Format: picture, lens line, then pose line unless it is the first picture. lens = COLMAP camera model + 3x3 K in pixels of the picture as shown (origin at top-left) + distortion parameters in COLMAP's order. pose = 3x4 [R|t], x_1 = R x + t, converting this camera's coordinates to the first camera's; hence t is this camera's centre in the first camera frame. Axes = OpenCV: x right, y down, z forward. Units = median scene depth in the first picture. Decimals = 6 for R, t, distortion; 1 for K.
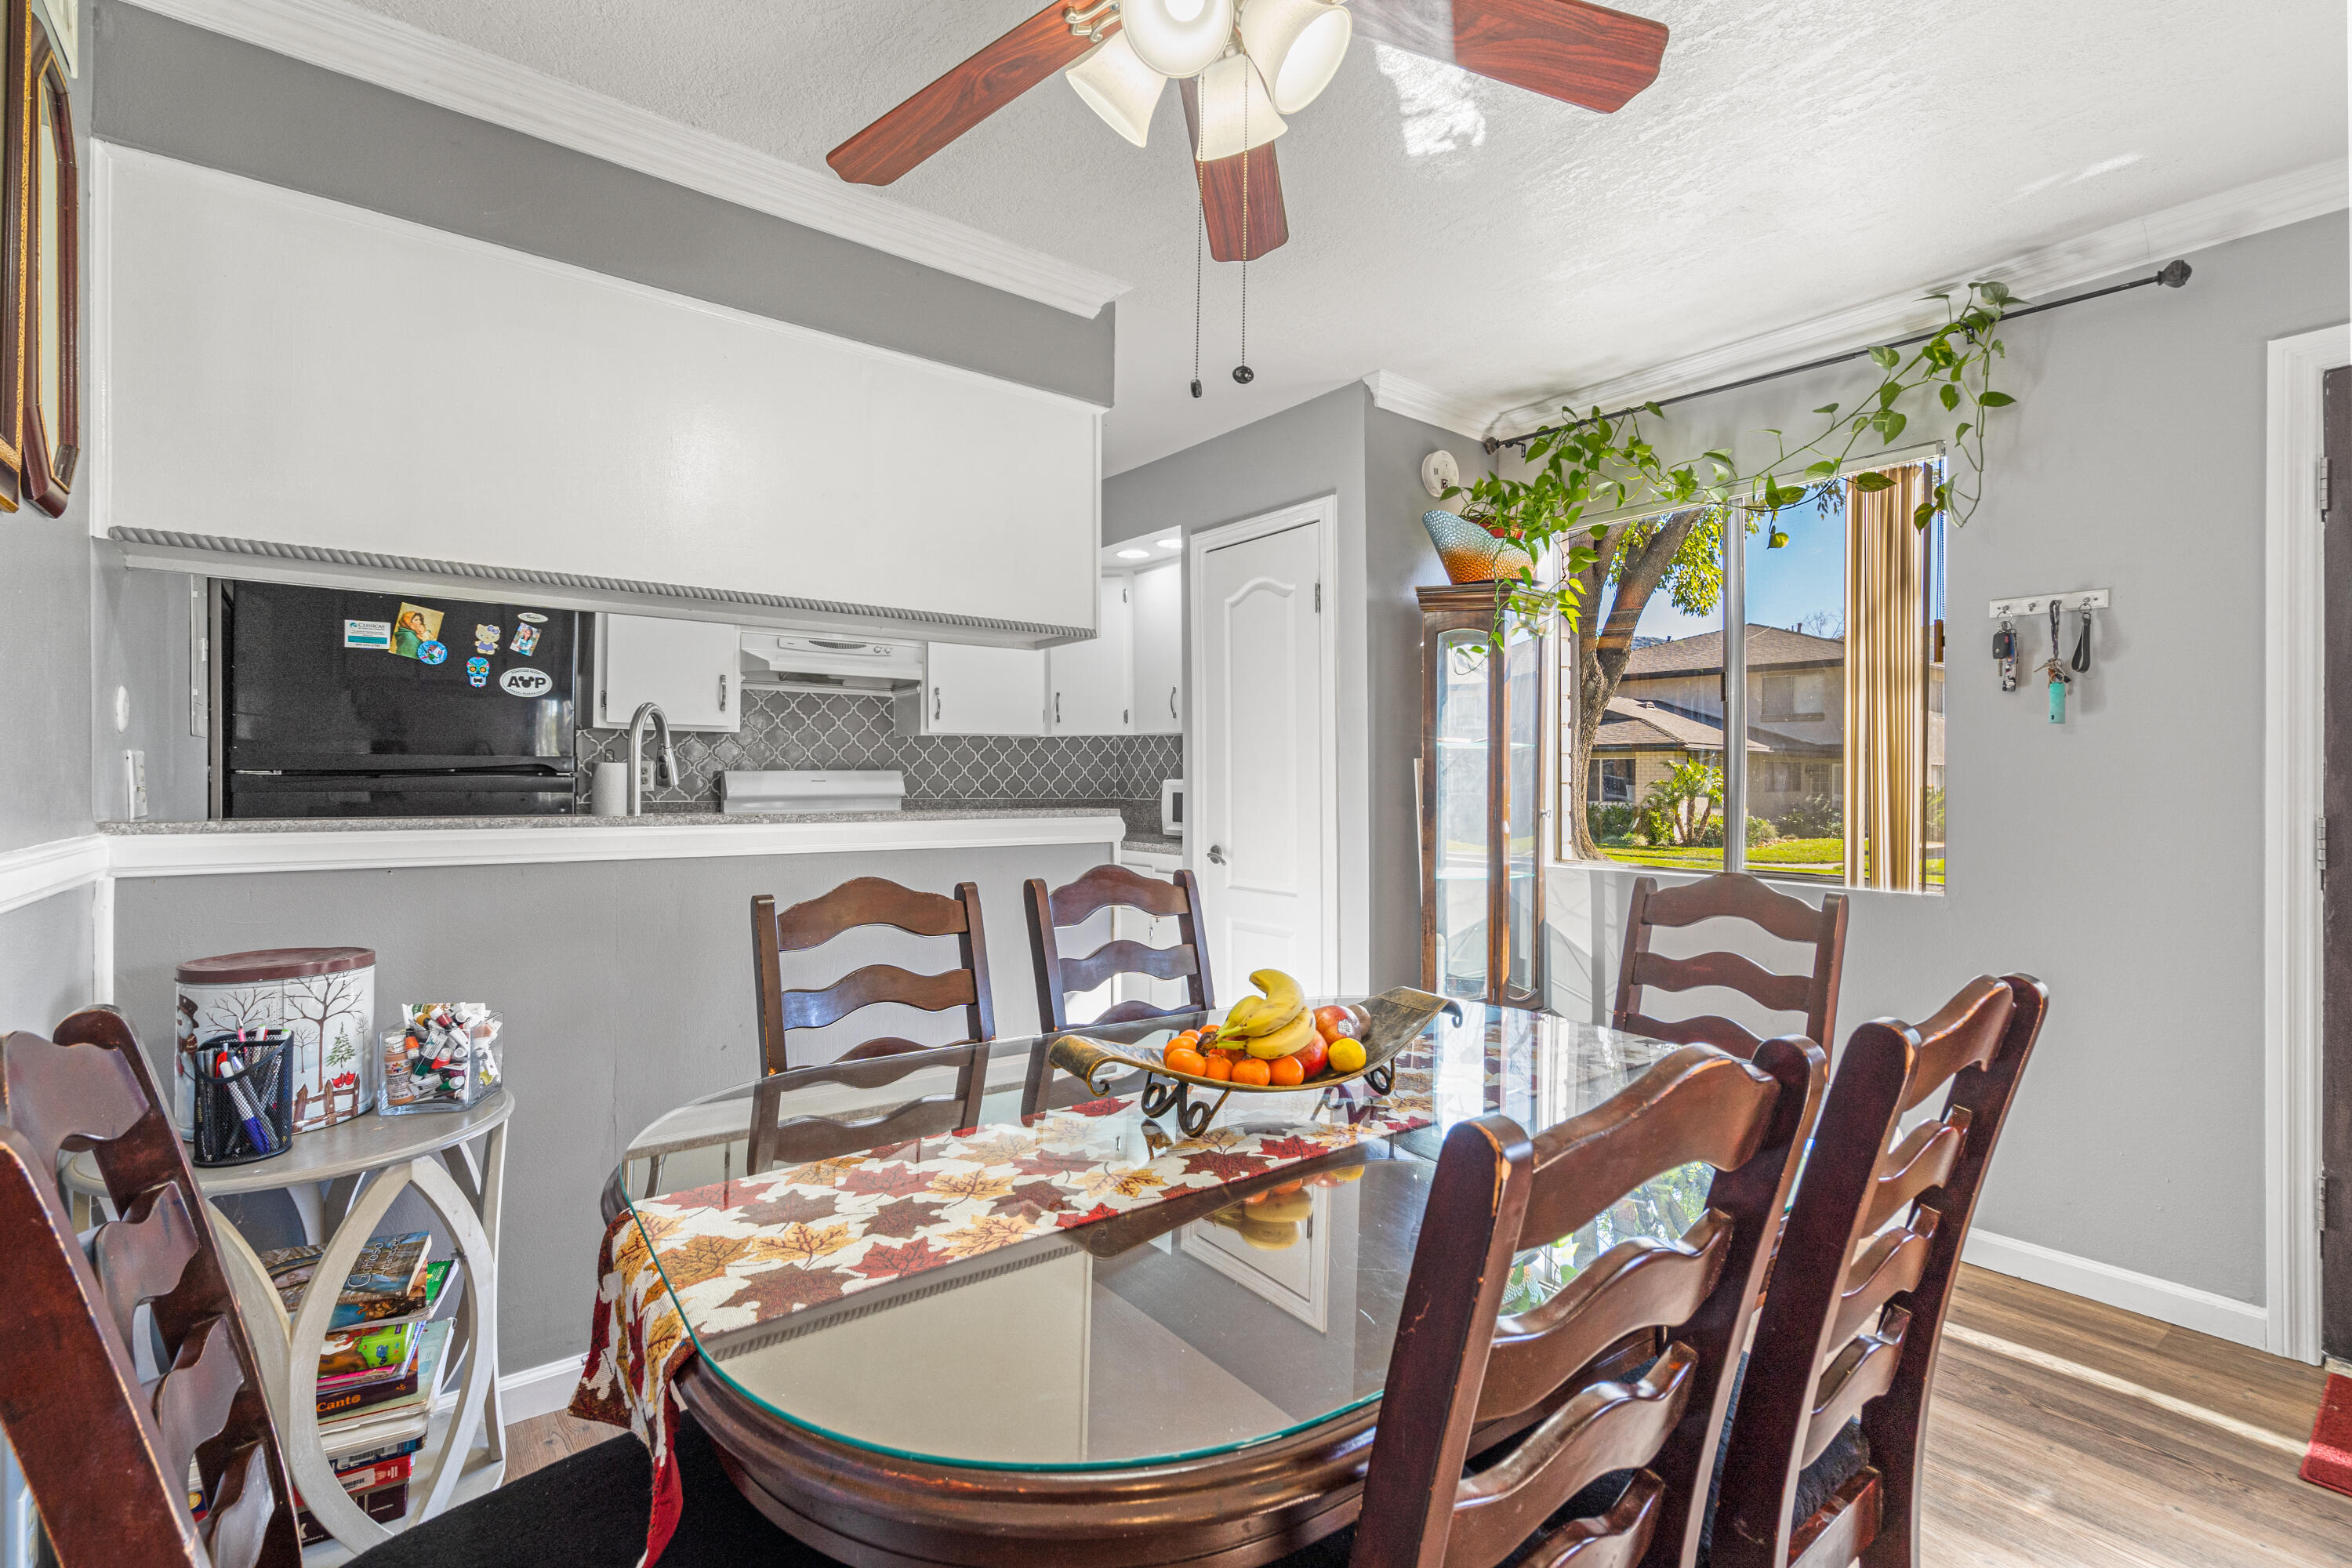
lens RADIAL K [[1070.8, 0, 1182.1], [0, 1070.8, 776.2], [0, 0, 1]] dist [-0.005170, 0.002254]
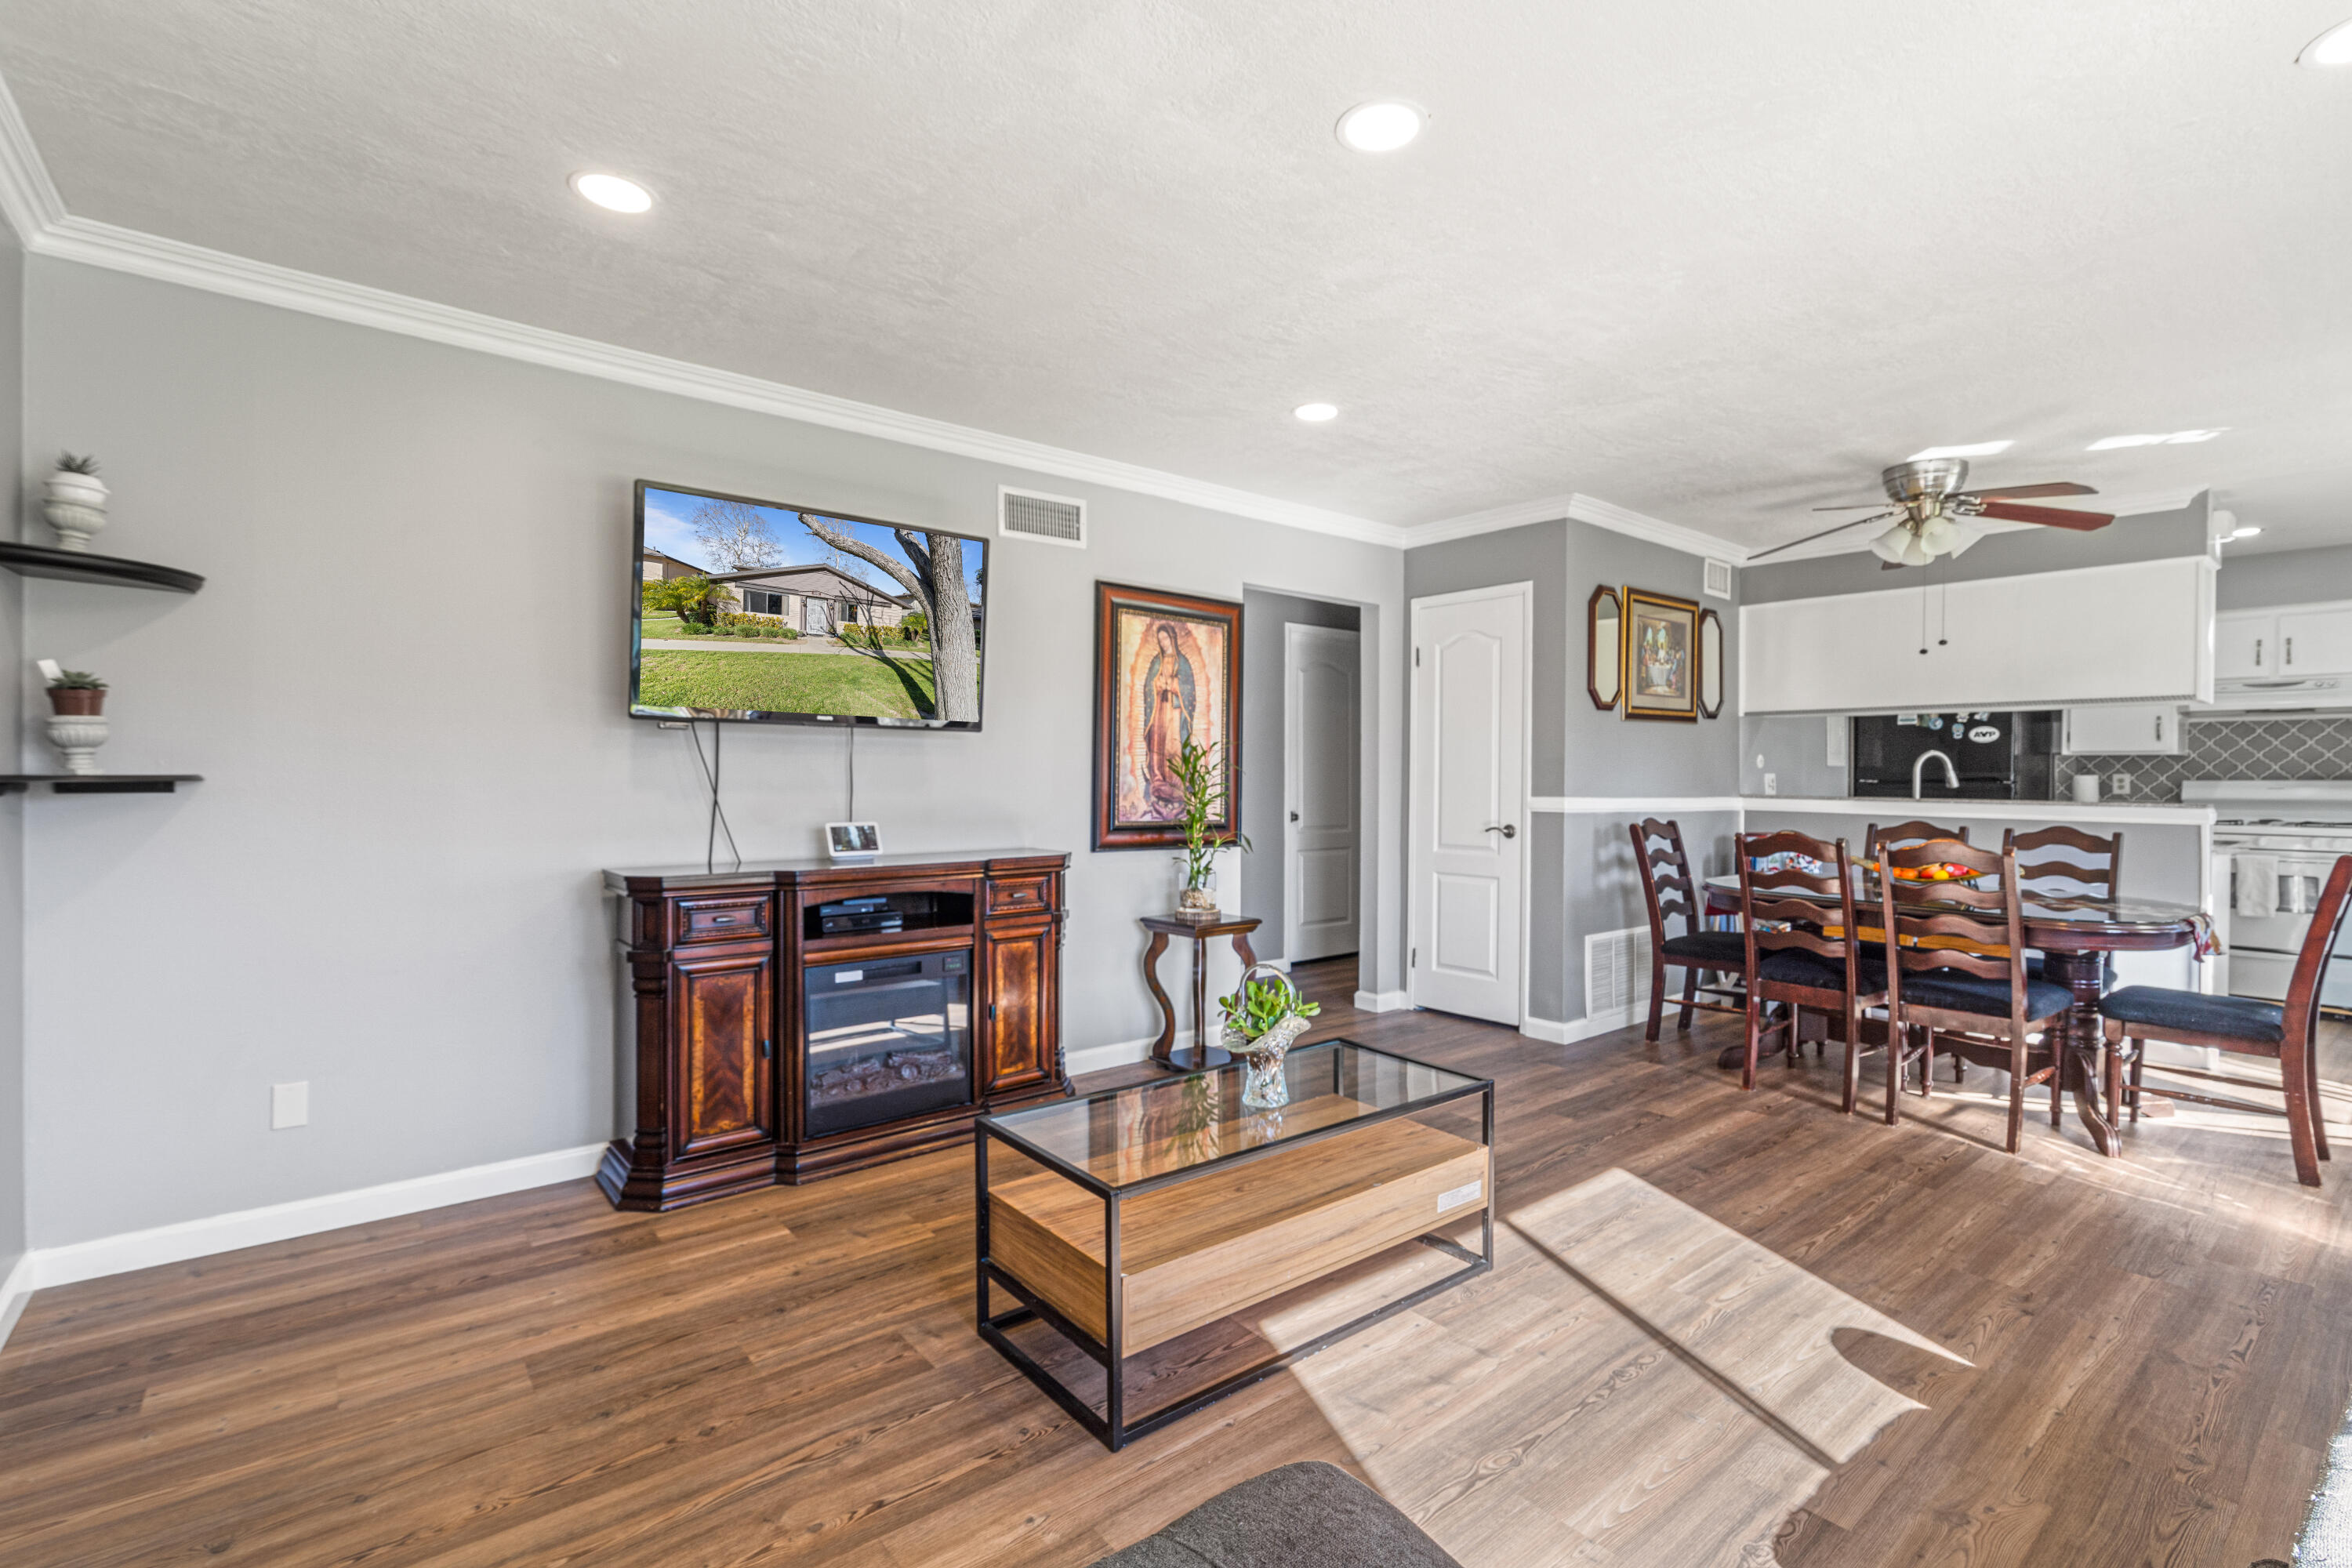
lens RADIAL K [[1065.9, 0, 1176.8], [0, 1065.9, 785.3], [0, 0, 1]] dist [-0.002666, 0.001360]
pose [[0.022223, 0.004495, -0.999743, 1.326394], [-0.006867, 0.999967, 0.004343, 0.005124], [0.999729, 0.006769, 0.022253, -0.513071]]
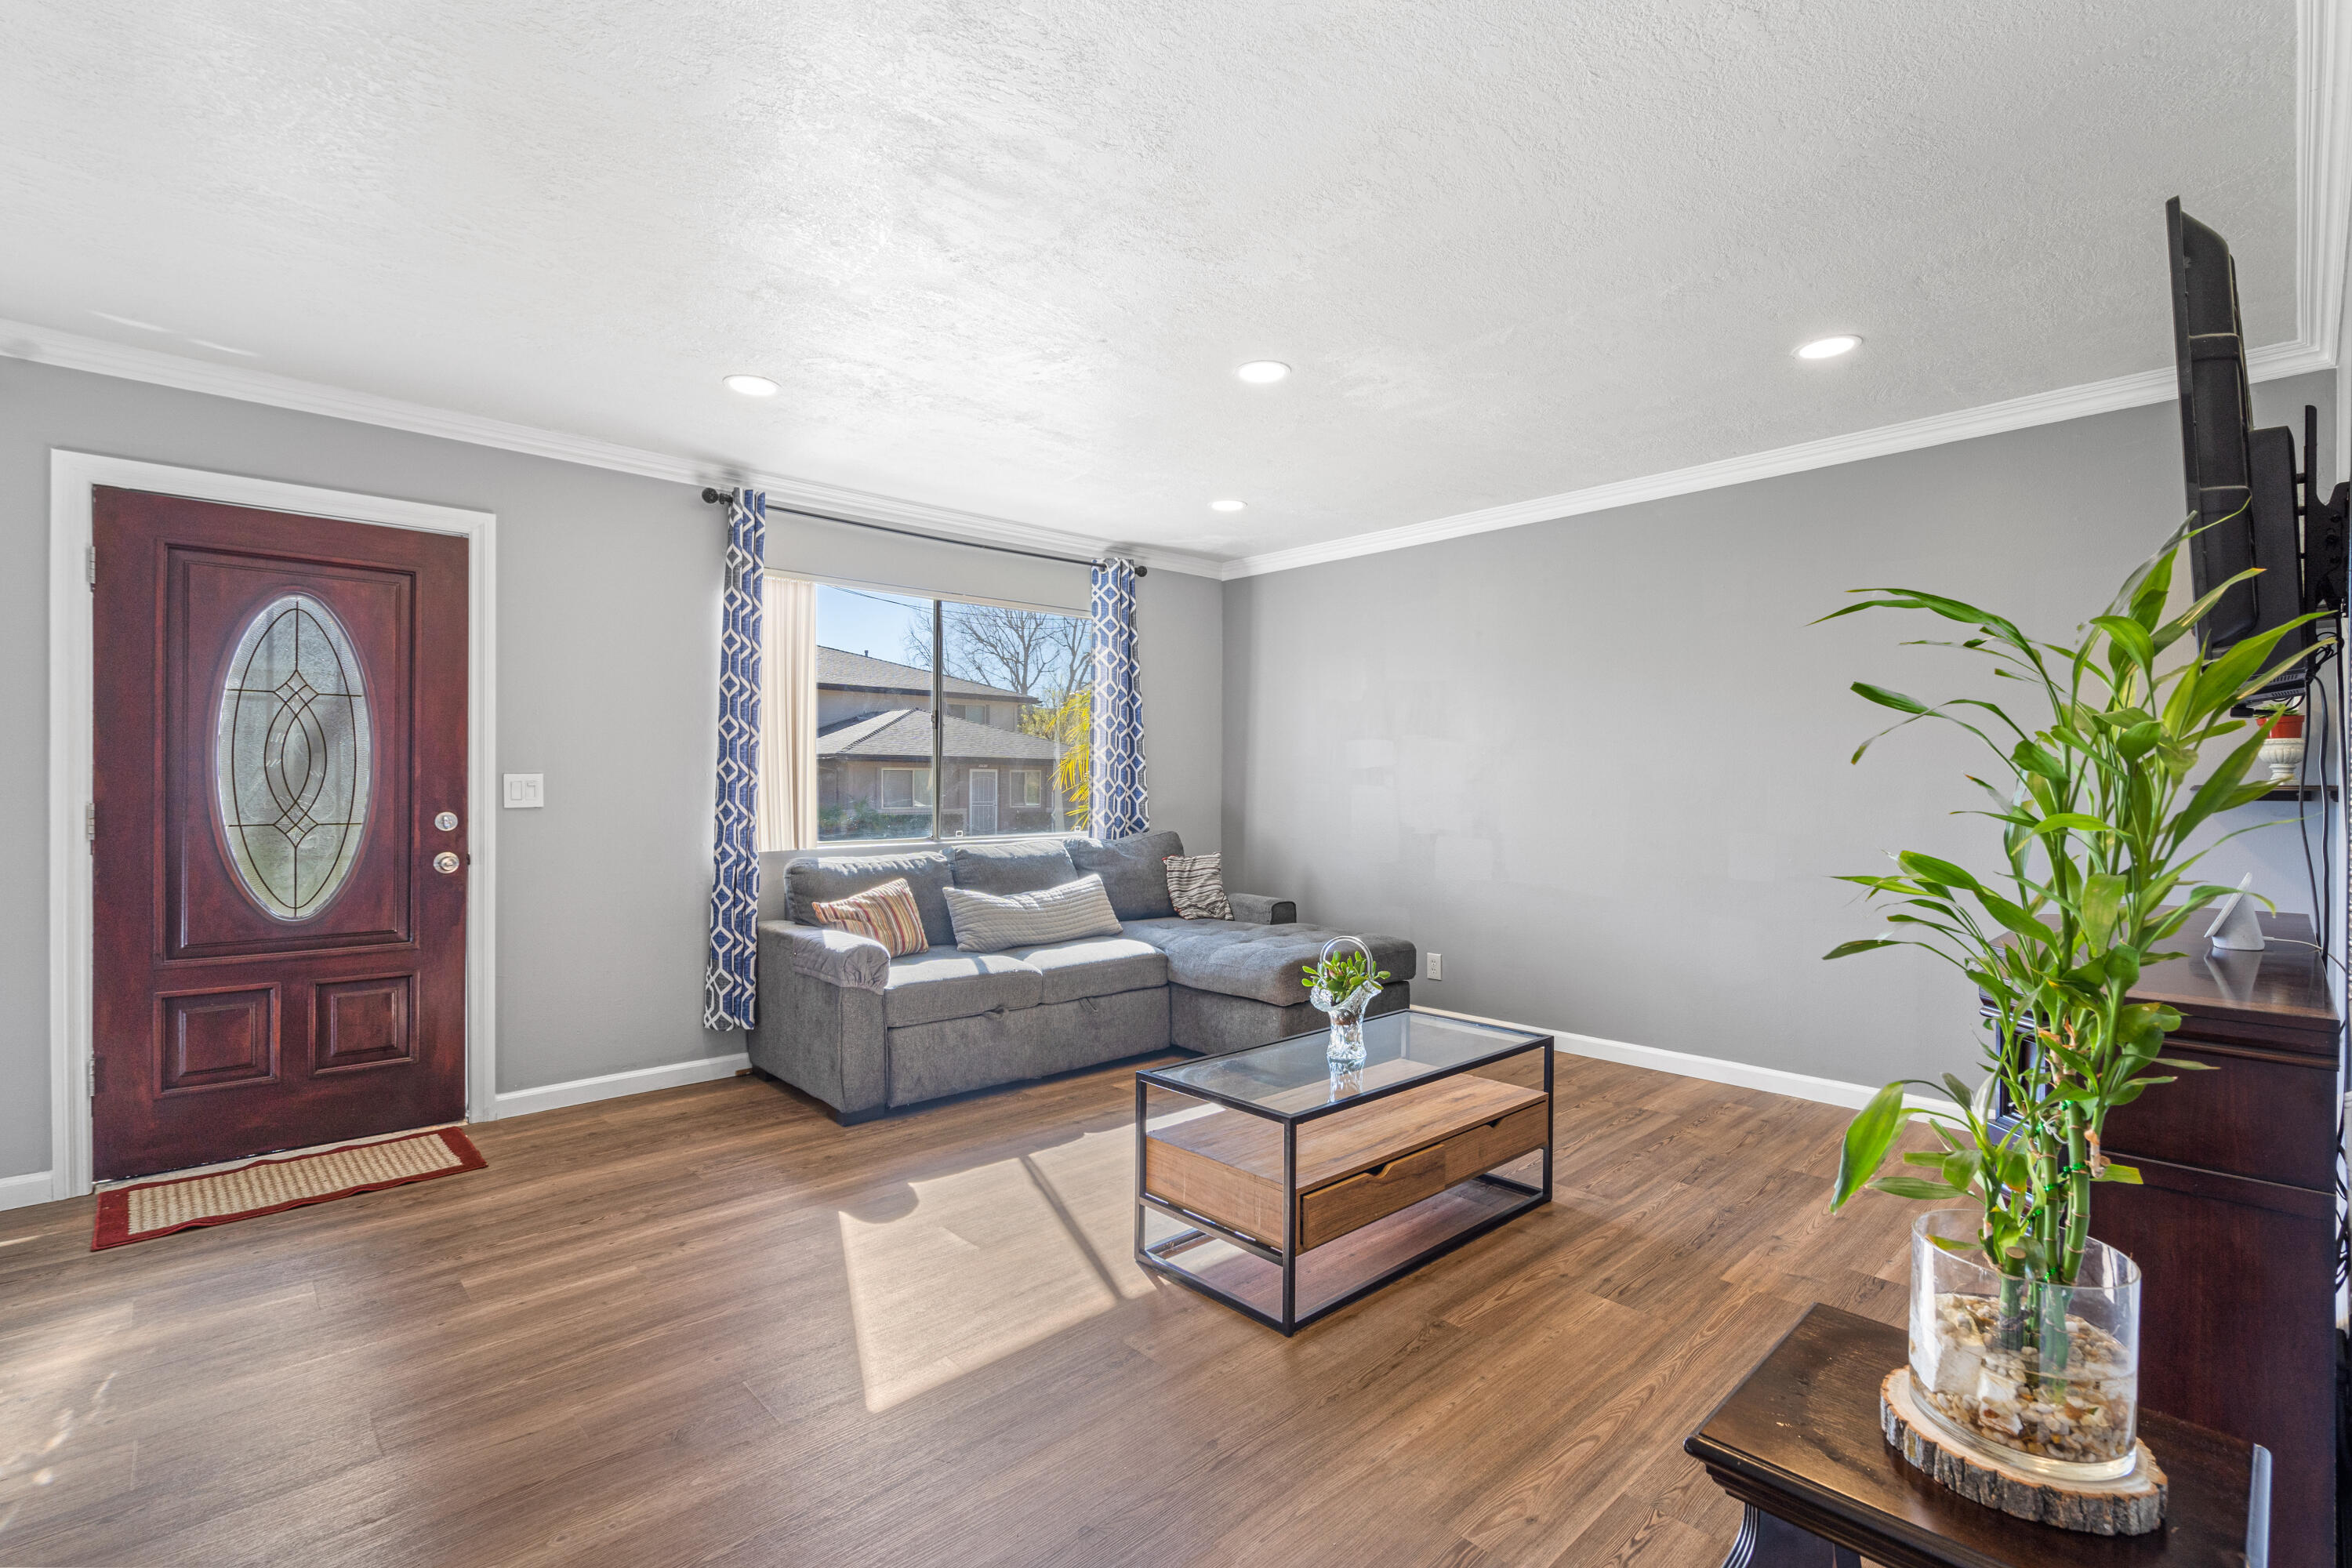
lens RADIAL K [[1070.8, 0, 1184.4], [0, 1070.8, 785.1], [0, 0, 1]] dist [-0.005170, 0.002254]
pose [[-0.099147, -0.008029, 0.995040, -0.328612], [-0.002763, 0.999966, 0.007793, 0.001038], [-0.995069, -0.001976, -0.099165, -0.201813]]
